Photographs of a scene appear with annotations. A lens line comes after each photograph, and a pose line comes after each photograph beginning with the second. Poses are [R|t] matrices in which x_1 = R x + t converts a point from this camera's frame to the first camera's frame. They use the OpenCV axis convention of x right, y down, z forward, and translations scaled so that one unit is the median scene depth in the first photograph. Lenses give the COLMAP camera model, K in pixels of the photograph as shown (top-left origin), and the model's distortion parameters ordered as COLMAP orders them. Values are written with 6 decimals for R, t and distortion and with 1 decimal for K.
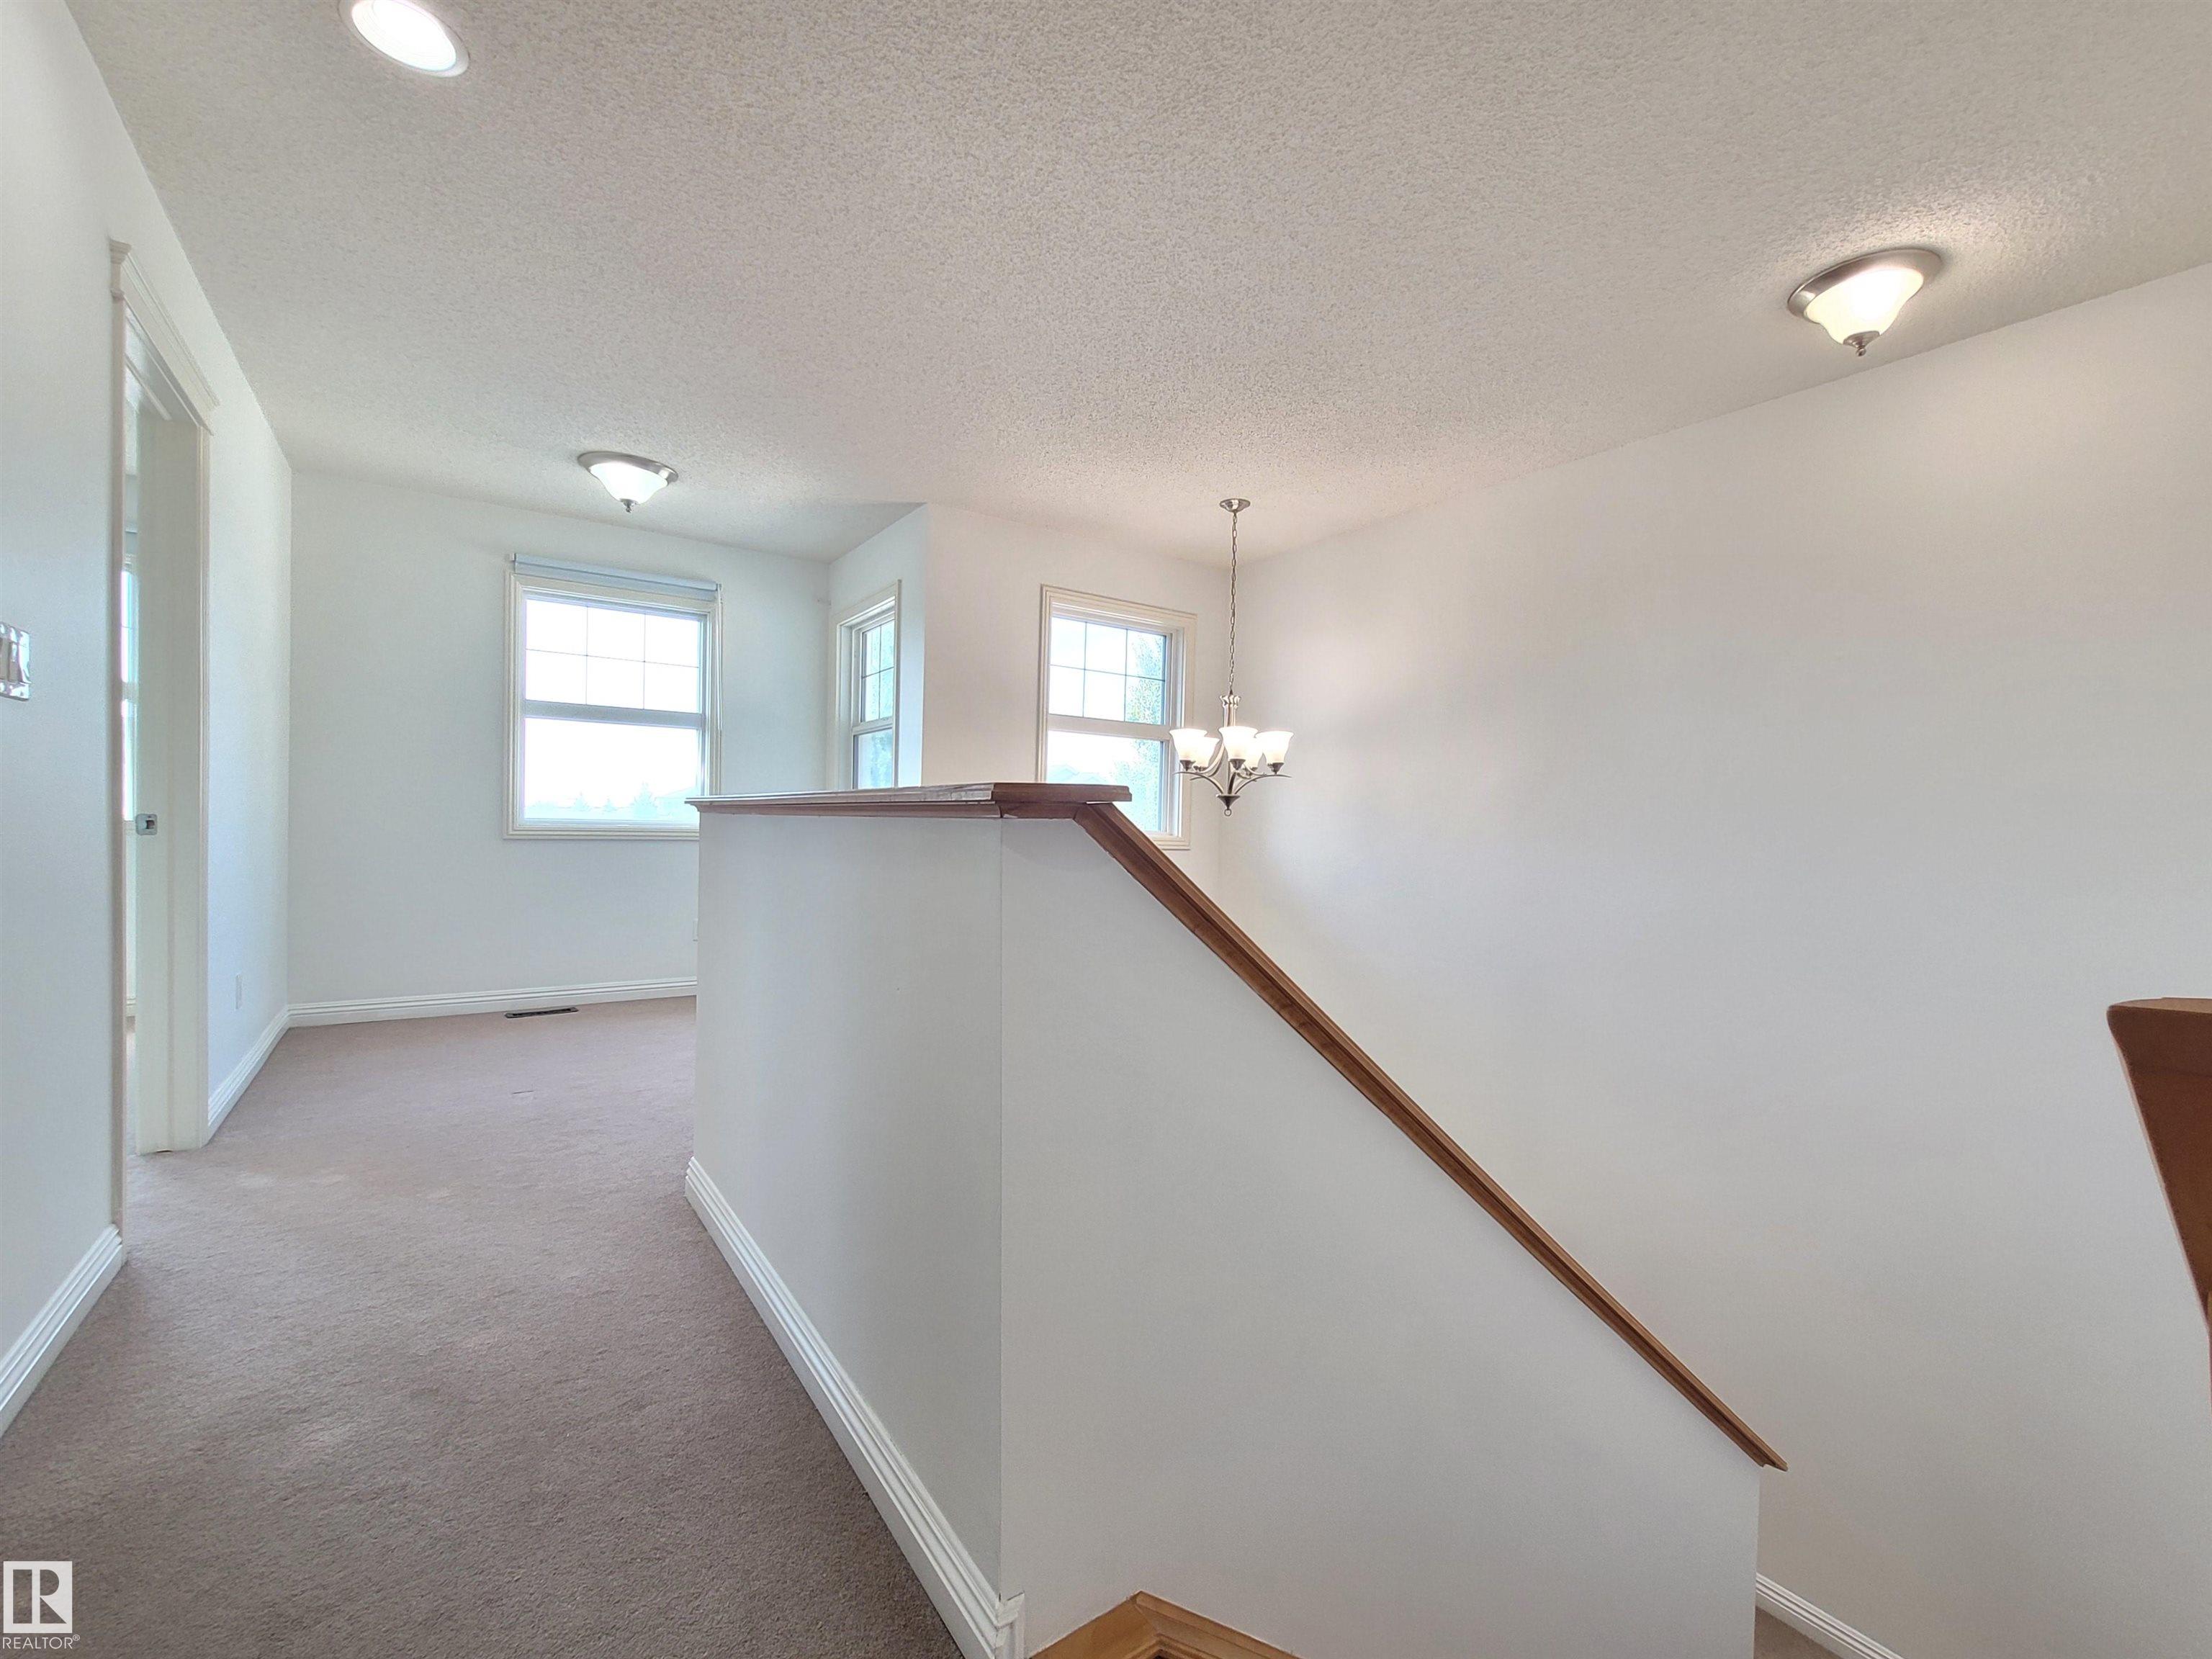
lens RADIAL K [[962.5, 0, 1110.6], [0, 962.5, 838.9], [0, 0, 1]] dist [0.000654, -0.000394]
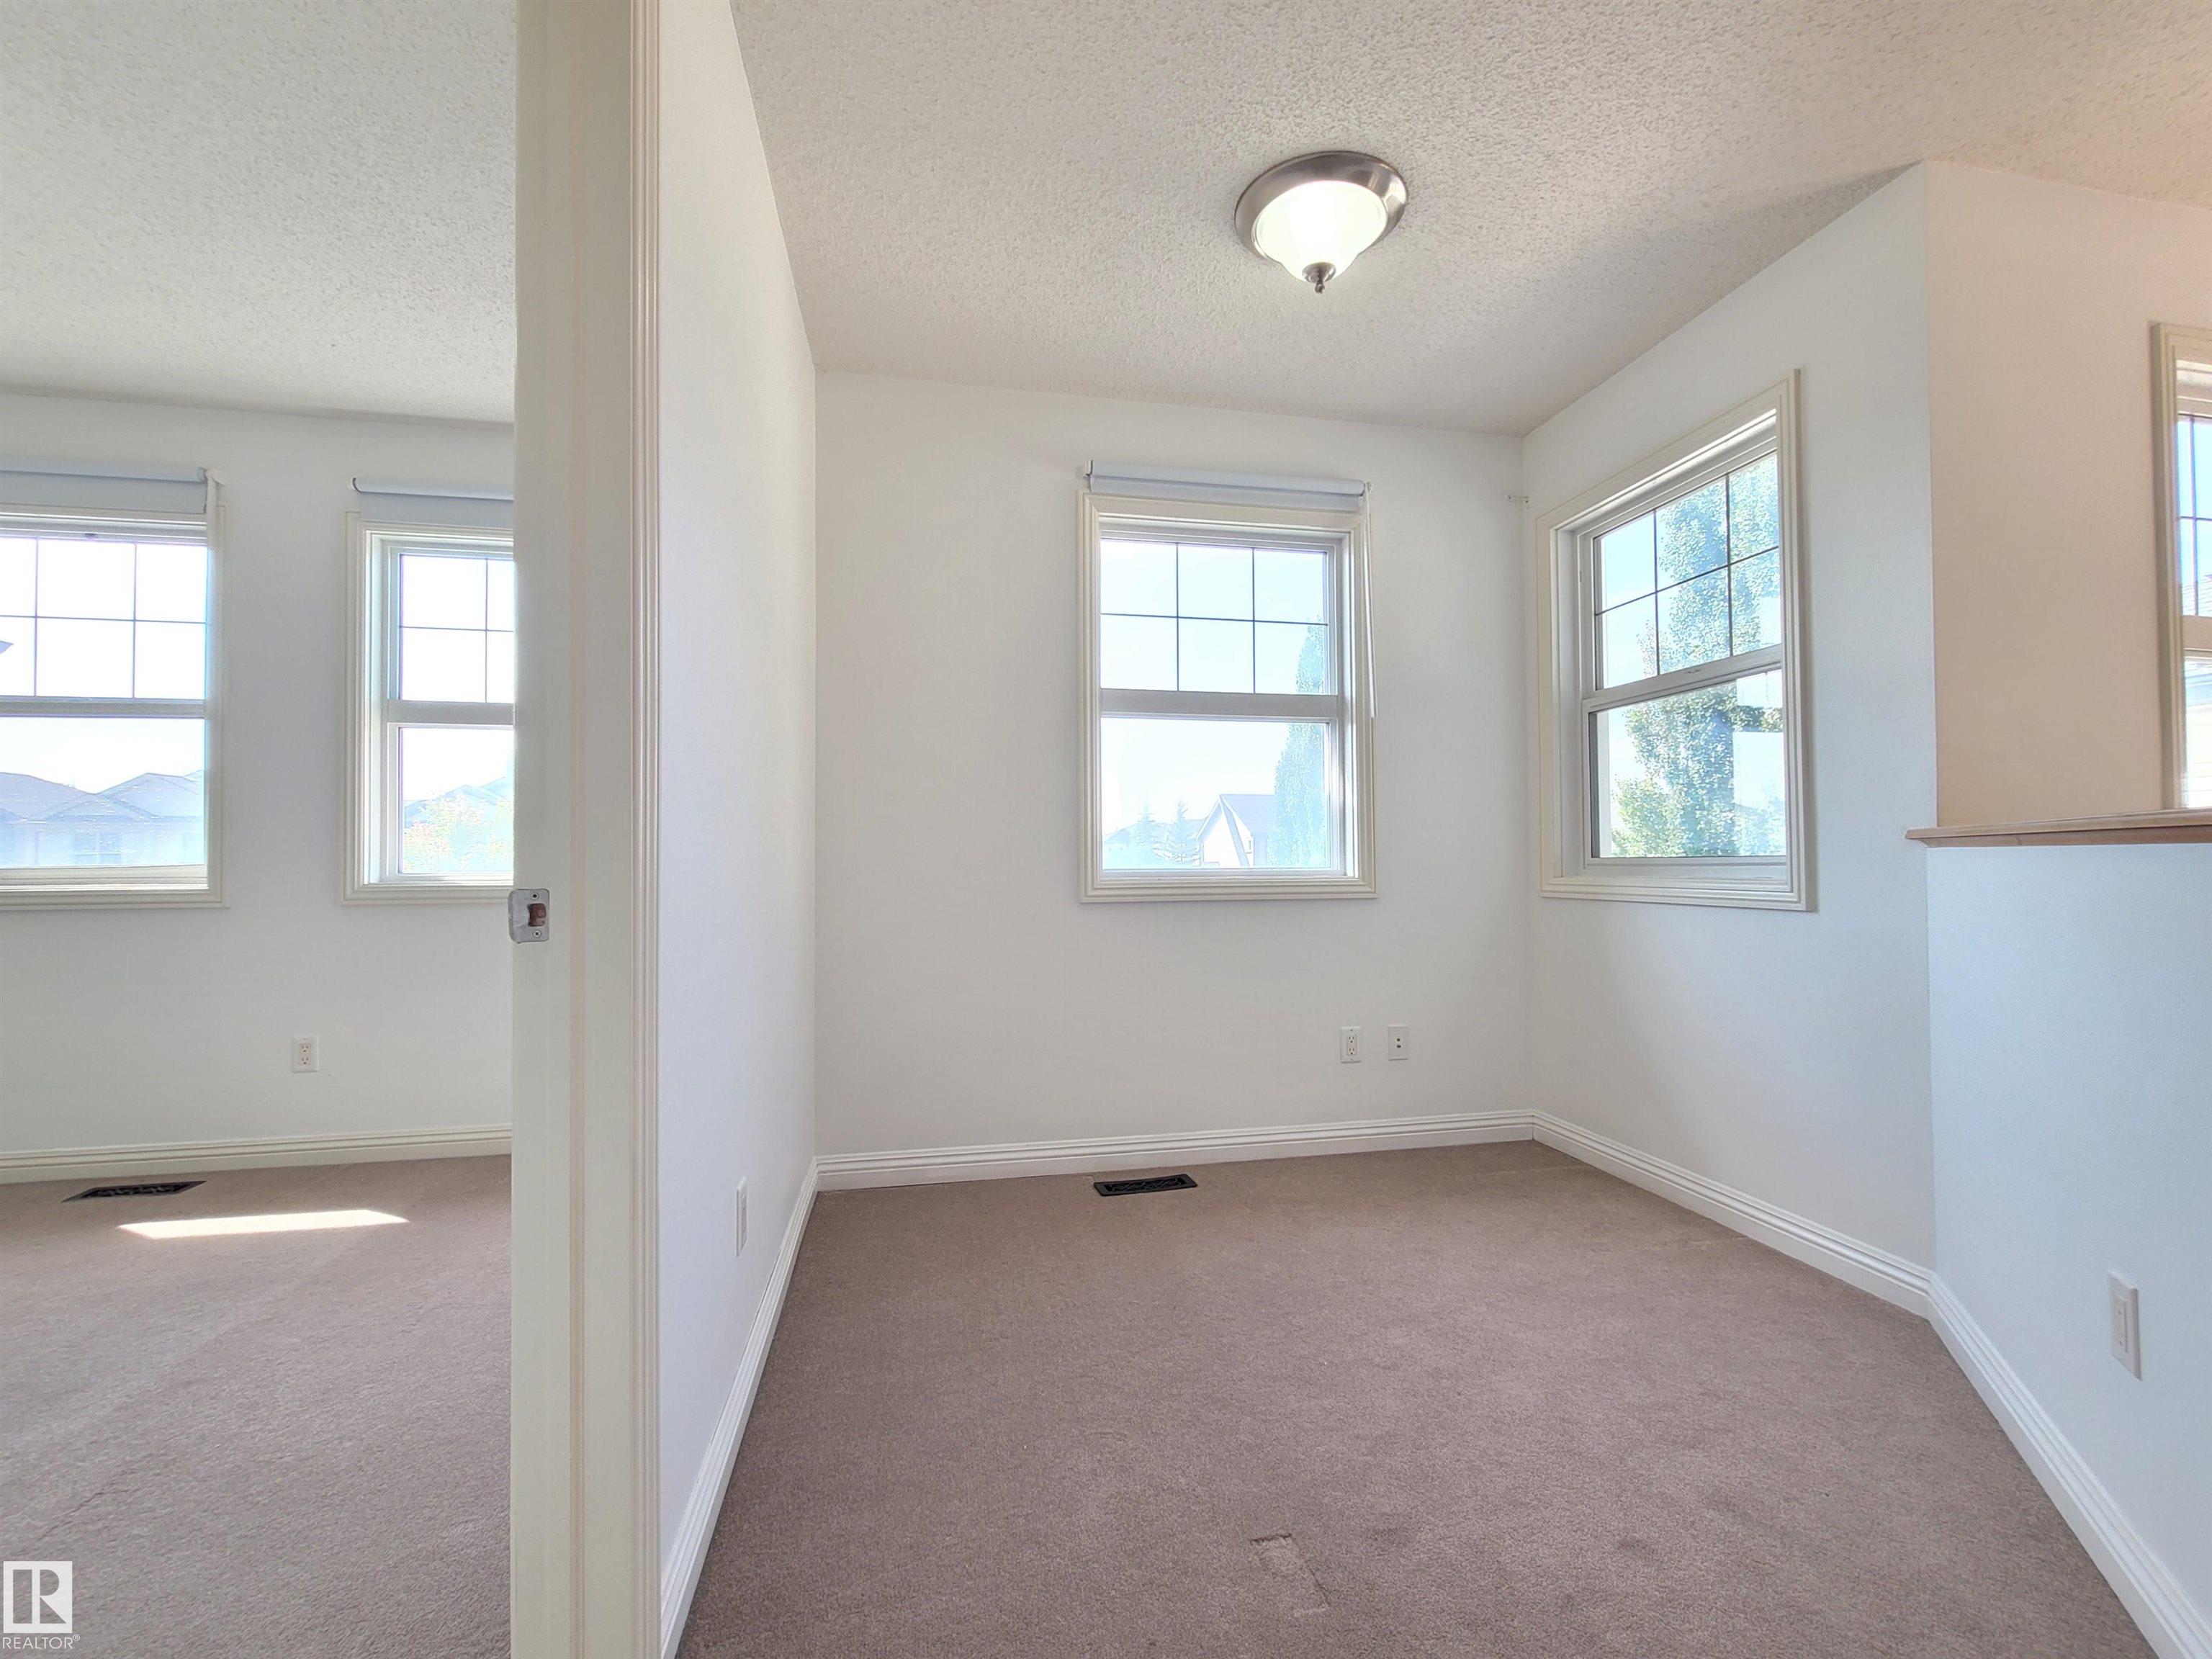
lens RADIAL K [[962.5, 0, 1110.6], [0, 962.5, 838.9], [0, 0, 1]] dist [0.000654, -0.000394]
pose [[0.916760, -0.037461, -0.397678, -0.348750], [0.020754, 0.998715, -0.046235, -0.012585], [0.398899, 0.034133, 0.916360, 0.409336]]
